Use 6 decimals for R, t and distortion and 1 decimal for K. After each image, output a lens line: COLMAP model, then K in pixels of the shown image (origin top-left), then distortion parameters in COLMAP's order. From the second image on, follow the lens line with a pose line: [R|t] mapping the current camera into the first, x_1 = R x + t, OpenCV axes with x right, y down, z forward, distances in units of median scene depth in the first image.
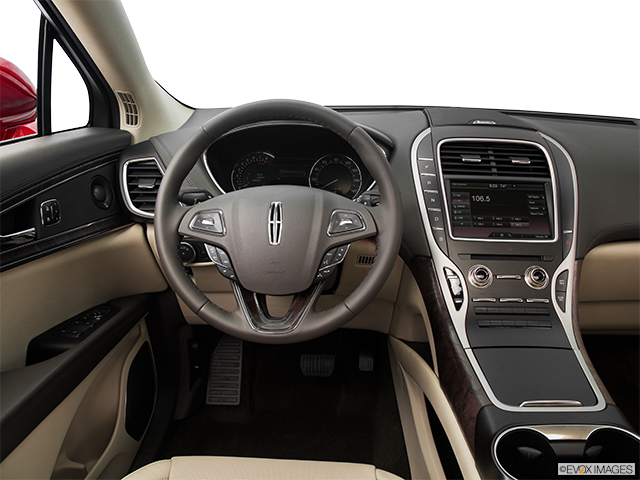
lens RADIAL K [[485.6, 0, 320.0], [0, 485.6, 240.0], [0, 0, 1]] dist [-0.117747, 0.040163]
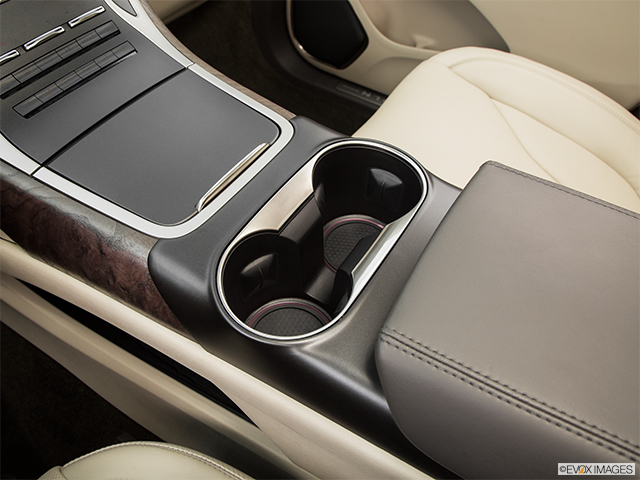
lens RADIAL K [[520.8, 0, 311.1], [0, 520.8, 241.1], [0, 0, 1]] dist [-0.074466, 0.006068]
pose [[0.512601, -0.658906, 0.550531, 0.102201], [0.296765, 0.737619, 0.606505, 0.041318], [-0.805712, -0.147517, 0.573644, 0.400360]]
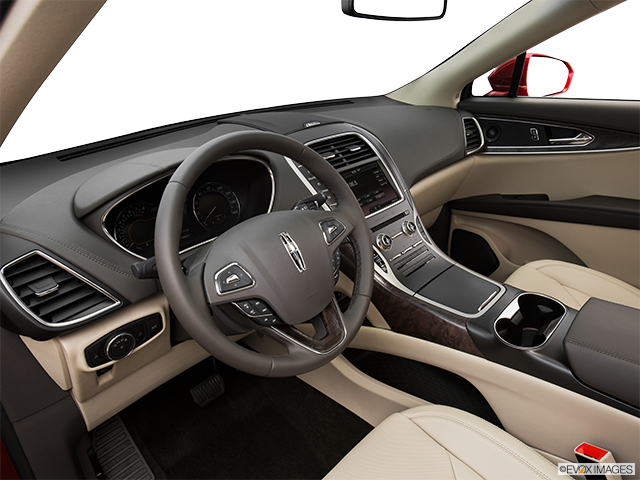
lens RADIAL K [[432.0, 0, 320.0], [0, 432.0, 240.0], [0, 0, 1]] dist [-0.098809, 0.102959]
pose [[0.664076, -0.346711, 0.662415, -0.514137], [0.317165, 0.932946, 0.170348, -0.170843], [-0.677059, 0.096971, 0.729512, 0.252907]]
